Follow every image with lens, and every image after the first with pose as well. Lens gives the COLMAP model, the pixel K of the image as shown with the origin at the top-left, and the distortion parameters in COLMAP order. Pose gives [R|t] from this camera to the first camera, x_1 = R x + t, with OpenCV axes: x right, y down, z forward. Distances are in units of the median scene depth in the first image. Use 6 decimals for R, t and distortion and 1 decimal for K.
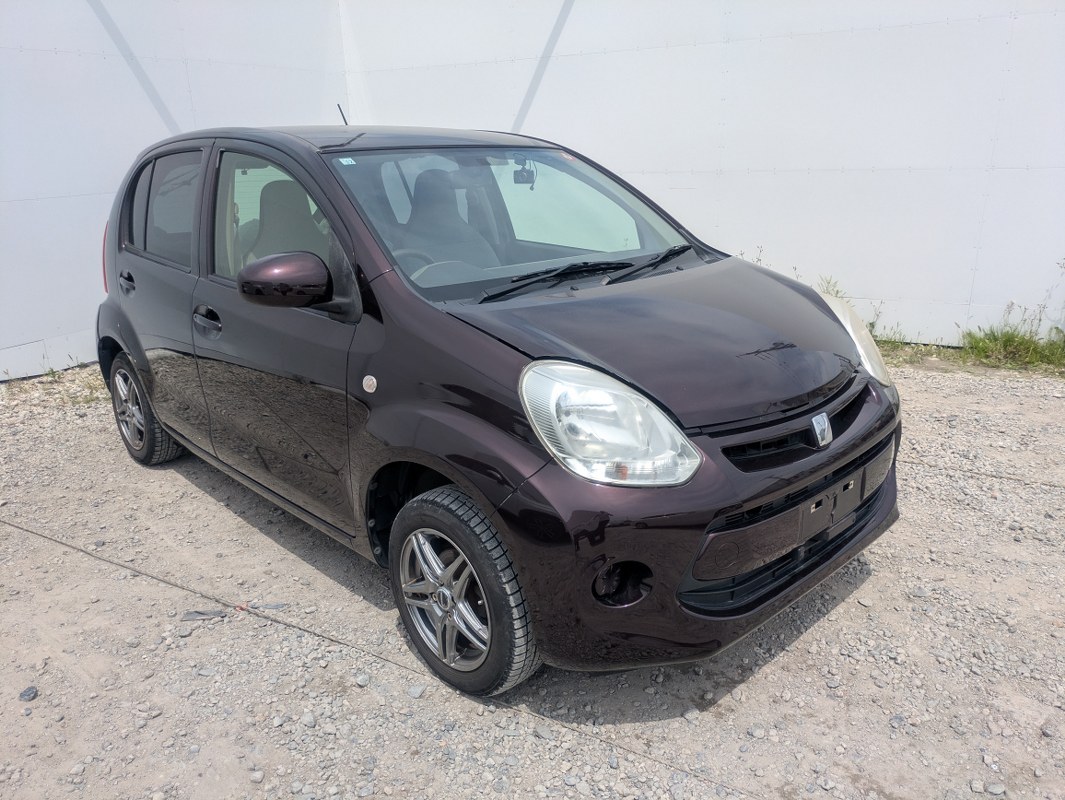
lens RADIAL K [[775.9, 0, 535.9], [0, 775.9, 392.6], [0, 0, 1]] dist [0.005261, -0.006958]
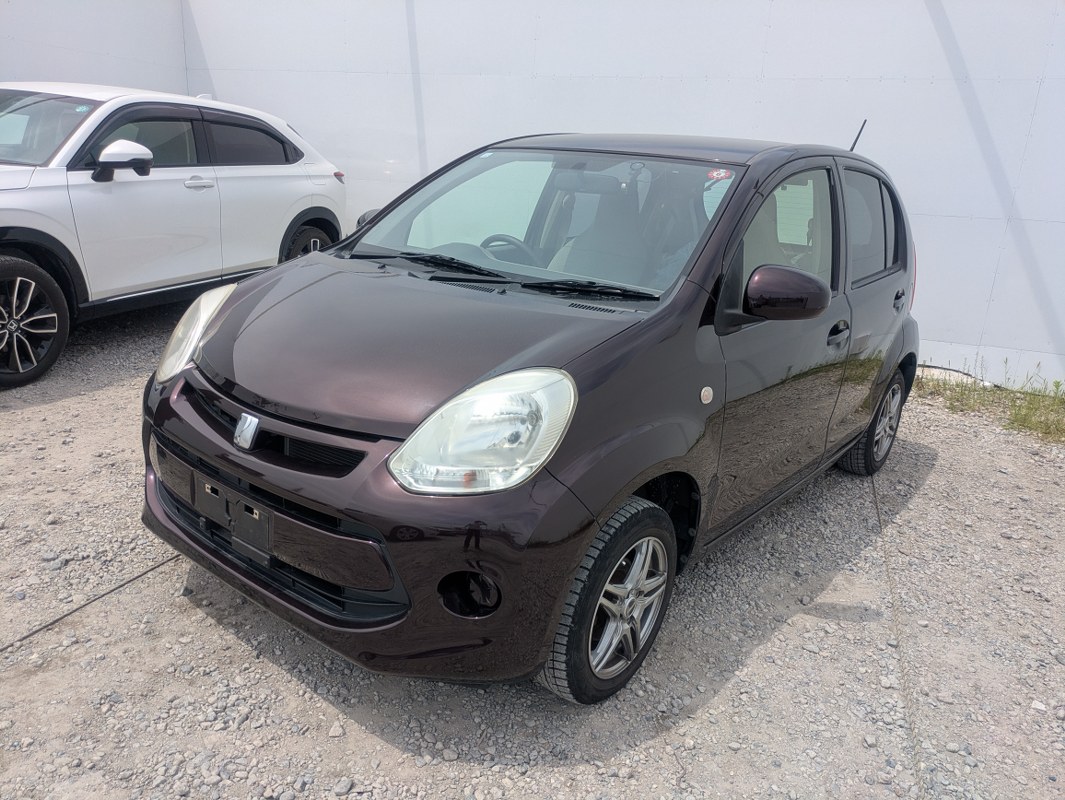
lens RADIAL K [[775.9, 0, 535.9], [0, 775.9, 392.6], [0, 0, 1]] dist [0.005261, -0.006958]
pose [[0.150985, 0.309386, -0.938874, 1.225755], [-0.352628, 0.904136, 0.241231, -0.330435], [0.923503, 0.294651, 0.245609, 1.022501]]
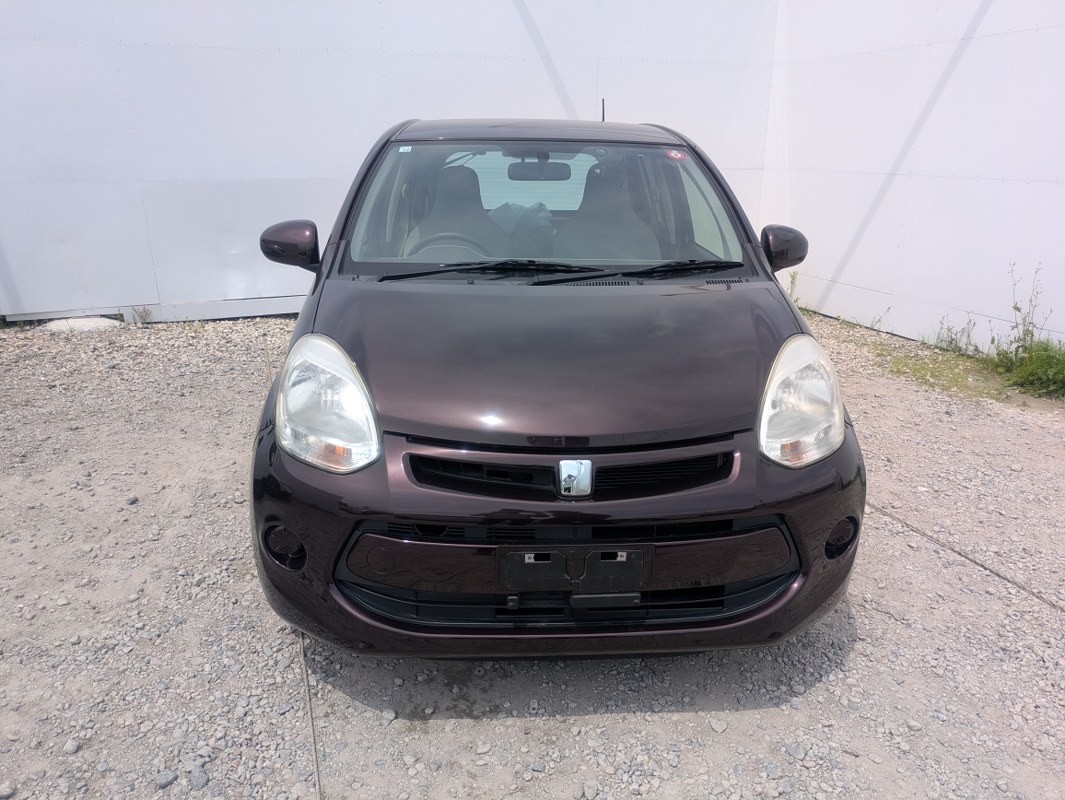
lens RADIAL K [[775.9, 0, 535.9], [0, 775.9, 392.6], [0, 0, 1]] dist [0.005261, -0.006958]
pose [[0.772322, 0.218450, -0.596489, 0.774587], [-0.214006, 0.973595, 0.079465, -0.095447], [0.598098, 0.066280, 0.798678, 0.267632]]
